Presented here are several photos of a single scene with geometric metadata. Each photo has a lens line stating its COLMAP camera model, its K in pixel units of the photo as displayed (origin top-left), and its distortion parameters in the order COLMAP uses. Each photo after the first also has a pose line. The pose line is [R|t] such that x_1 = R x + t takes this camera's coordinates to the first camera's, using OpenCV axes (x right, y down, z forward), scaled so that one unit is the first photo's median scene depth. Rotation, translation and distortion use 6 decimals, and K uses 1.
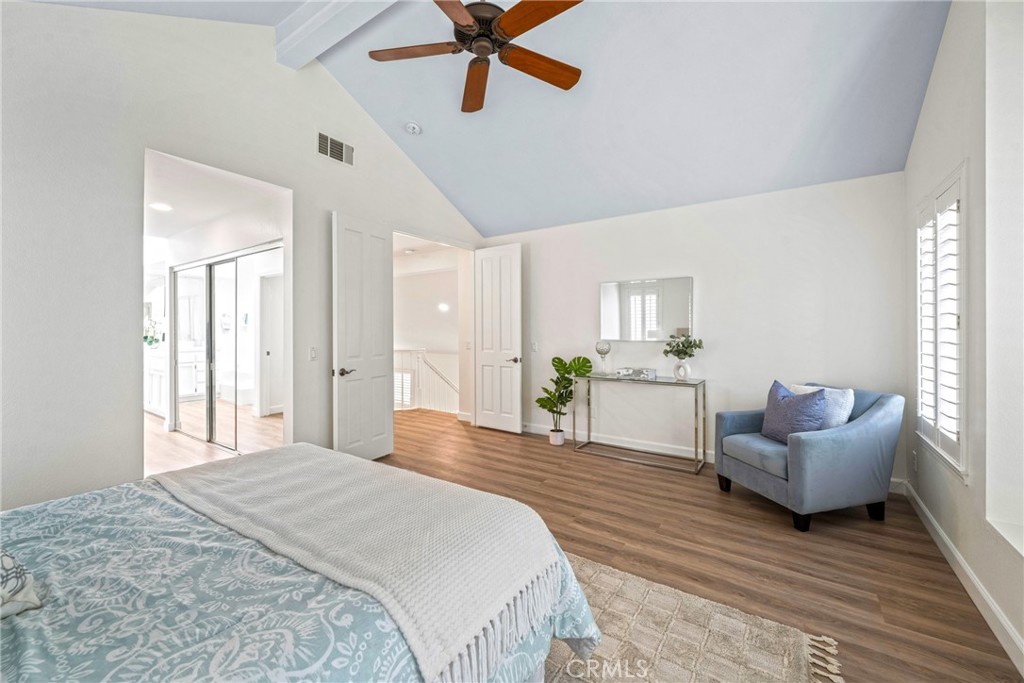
lens RADIAL K [[411.4, 0, 512.3], [0, 411.4, 330.2], [0, 0, 1]] dist [0.000747, 0.000075]
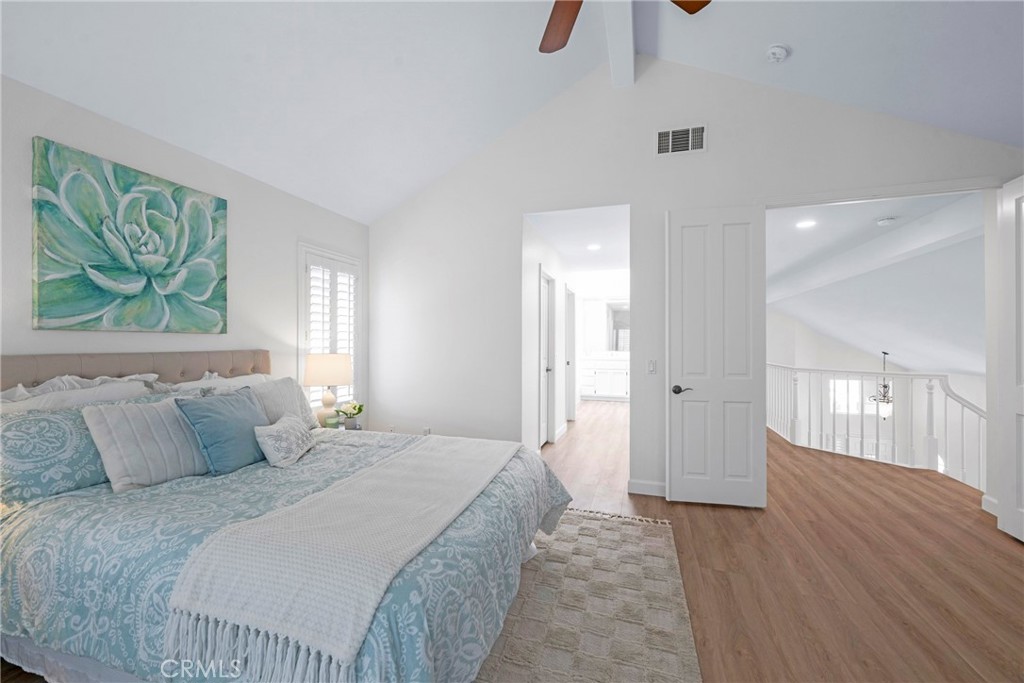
lens RADIAL K [[406.8, 0, 505.7], [0, 406.8, 340.4], [0, 0, 1]] dist [0.001523, 0.000143]
pose [[0.270567, -0.002465, -0.962698, 0.349163], [-0.000148, 0.999997, -0.002602, -0.001778], [0.962701, 0.000846, 0.270565, 0.430439]]
